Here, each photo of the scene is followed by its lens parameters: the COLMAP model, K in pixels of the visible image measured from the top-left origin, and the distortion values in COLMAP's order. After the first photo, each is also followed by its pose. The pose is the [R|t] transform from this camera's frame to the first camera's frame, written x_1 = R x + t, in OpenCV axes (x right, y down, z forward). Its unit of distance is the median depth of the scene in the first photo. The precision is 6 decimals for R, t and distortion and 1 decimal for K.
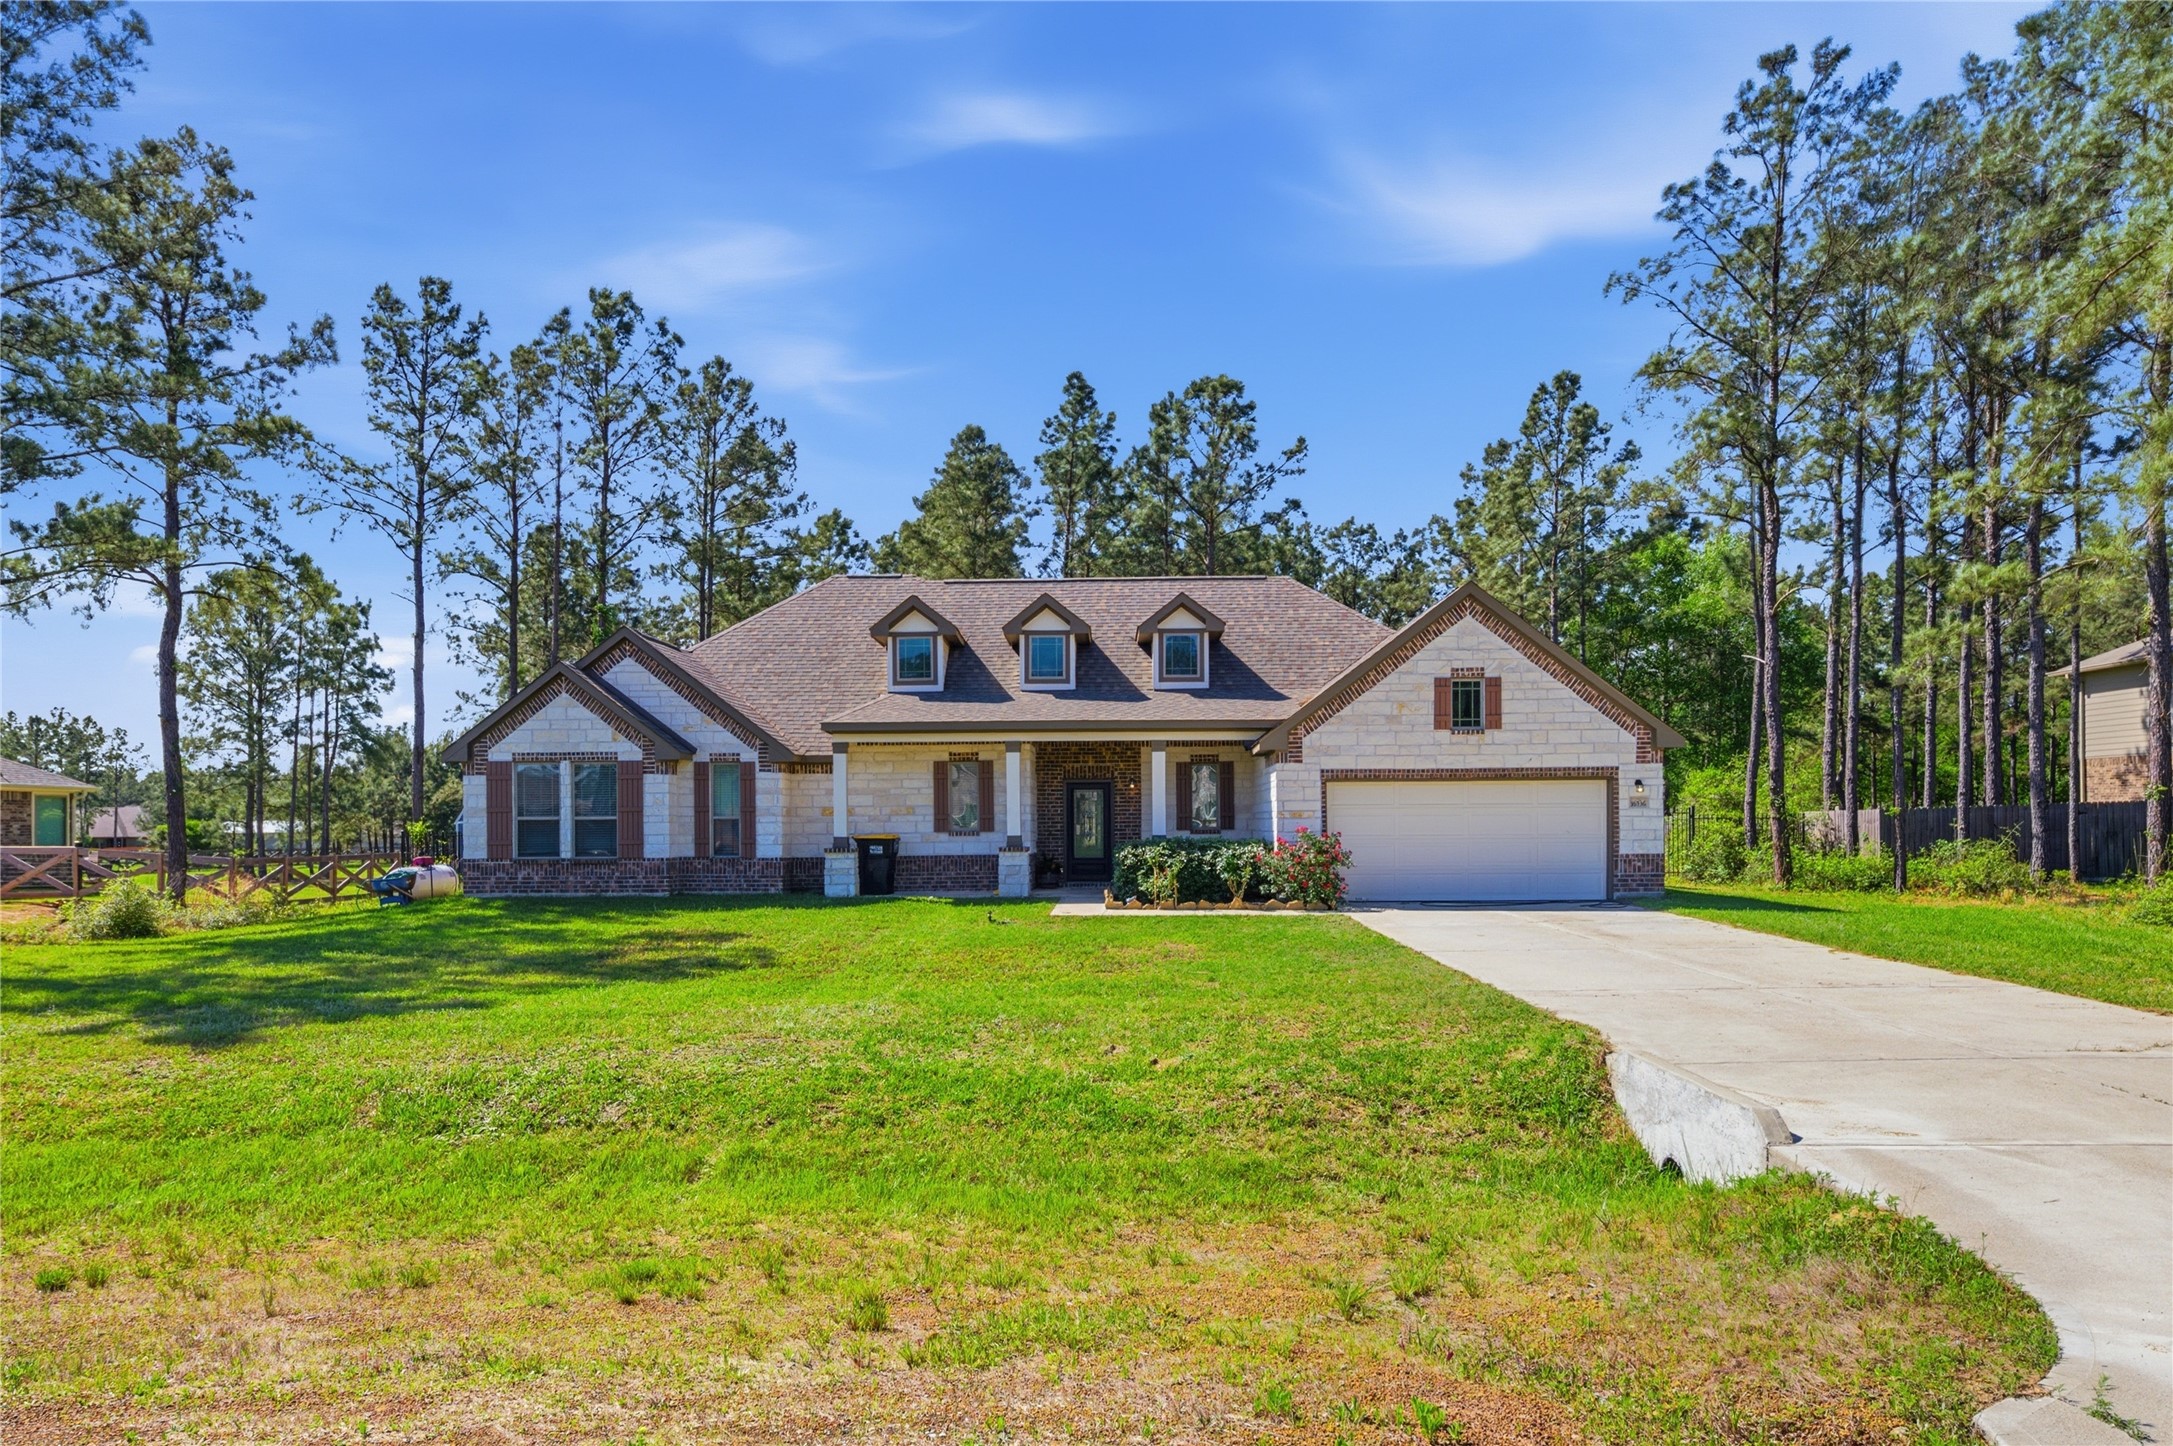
lens RADIAL K [[1469.1, 0, 1089.1], [0, 1469.1, 841.4], [0, 0, 1]] dist [-0.003132, -0.008234]
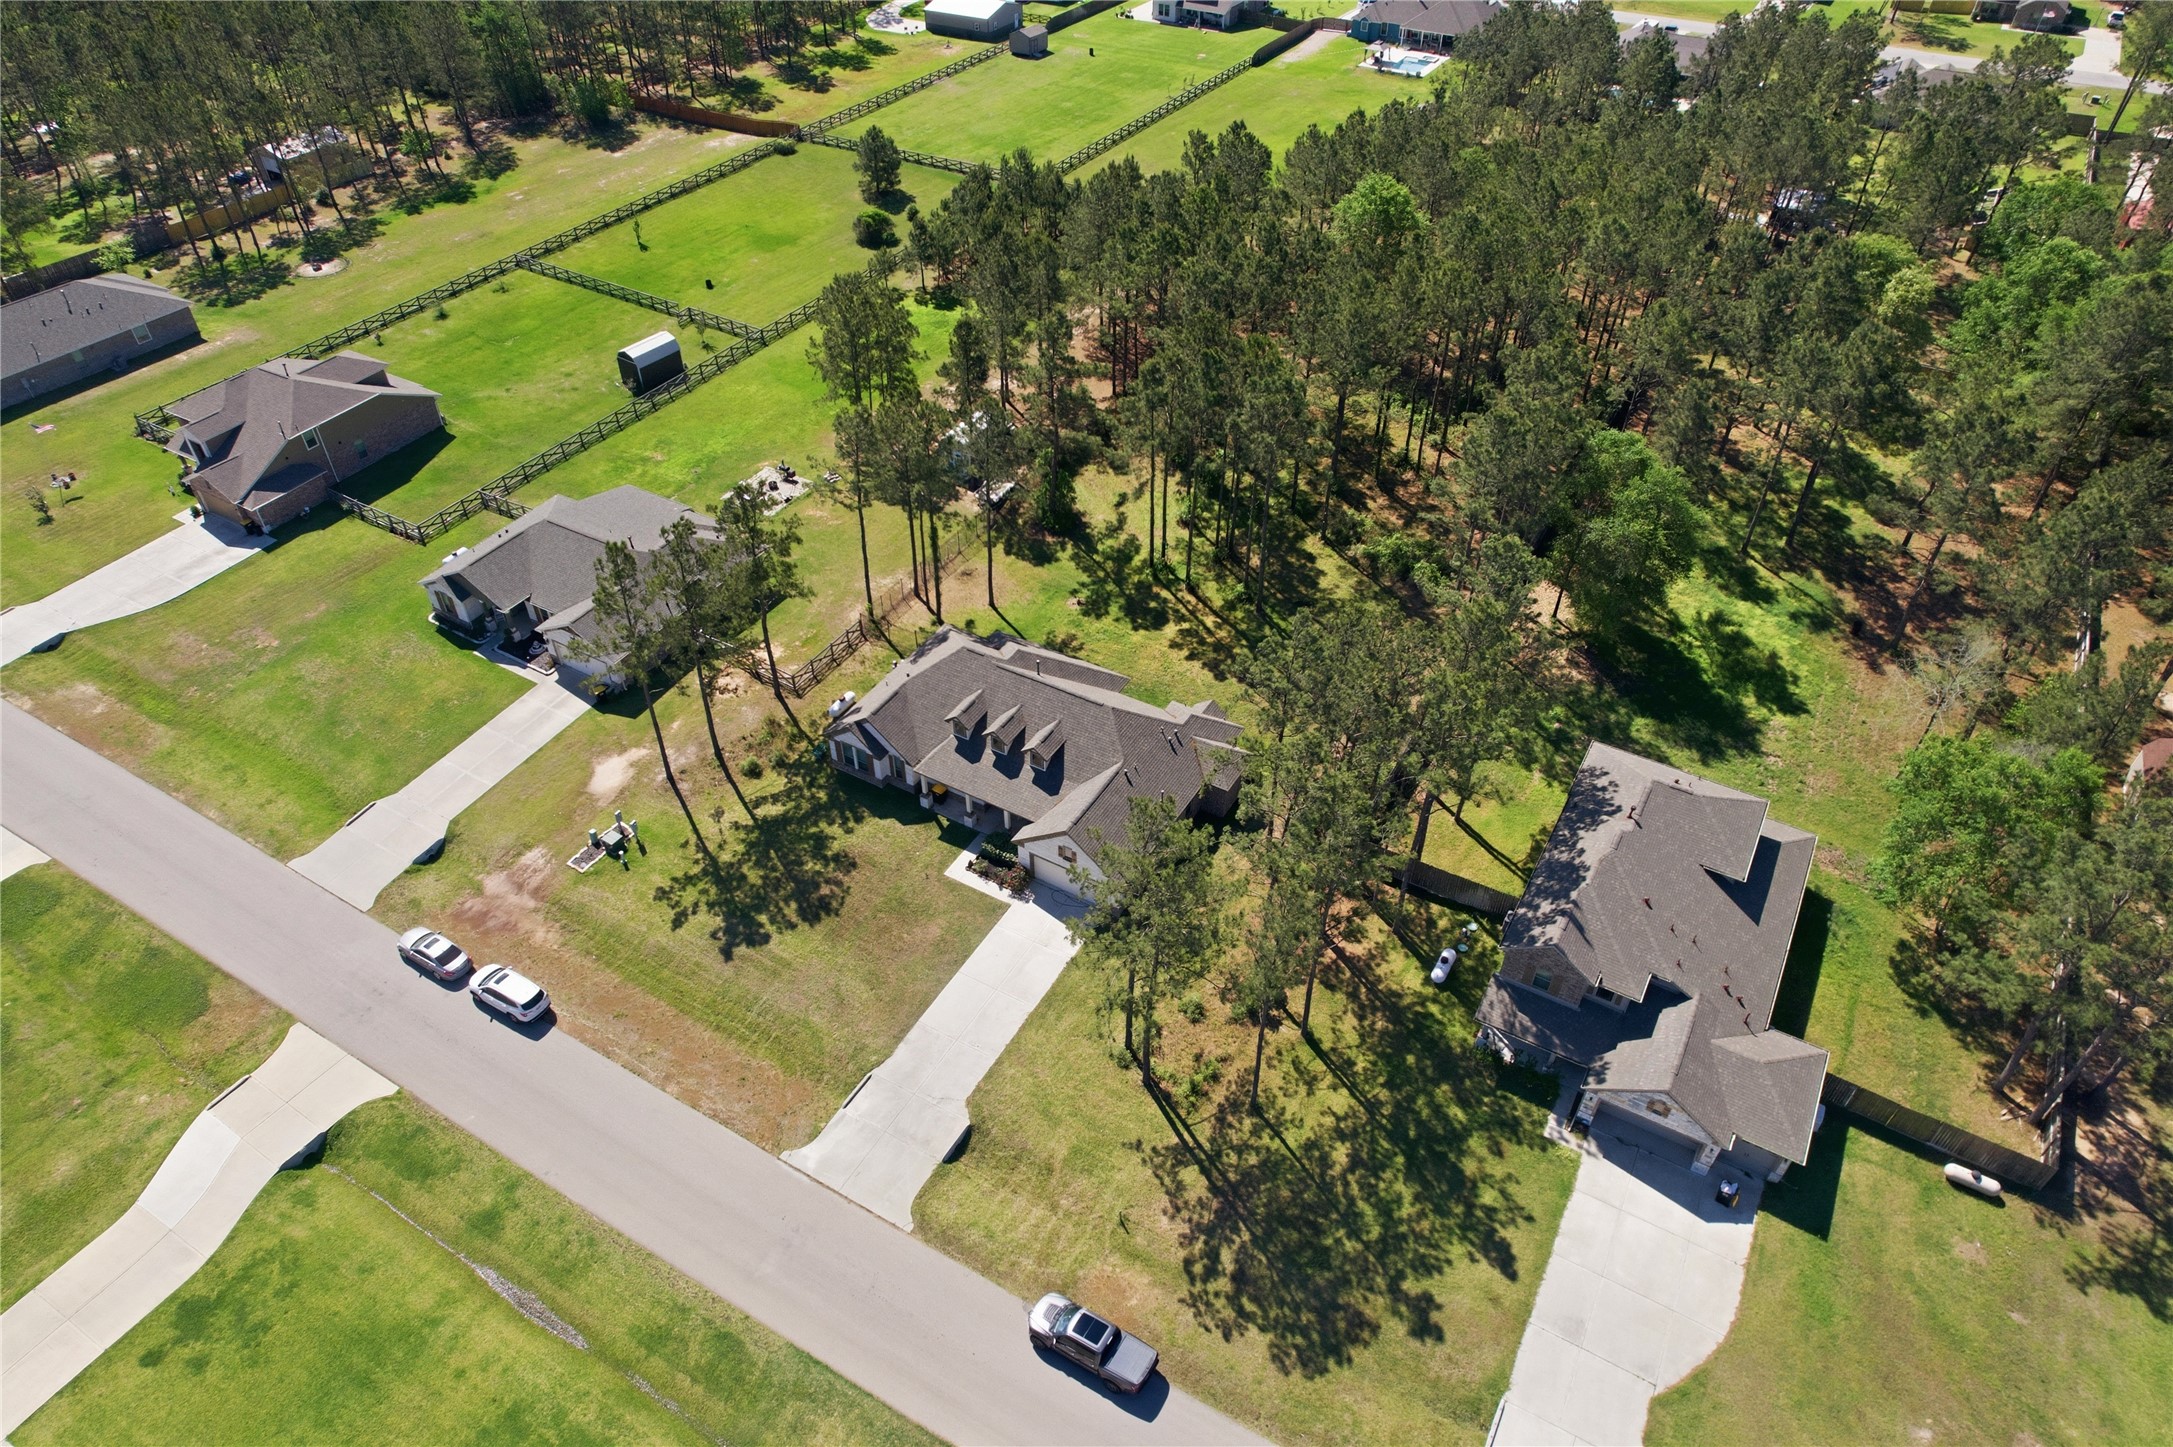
lens RADIAL K [[1395.2, 0, 1075.7], [0, 1395.2, 759.1], [0, 0, 1]] dist [-0.062843, 0.048068]
pose [[0.868615, 0.339332, -0.361057, 1.210362], [-0.010671, 0.741332, 0.671053, -2.135921], [0.495373, -0.579034, 0.647553, -0.789820]]
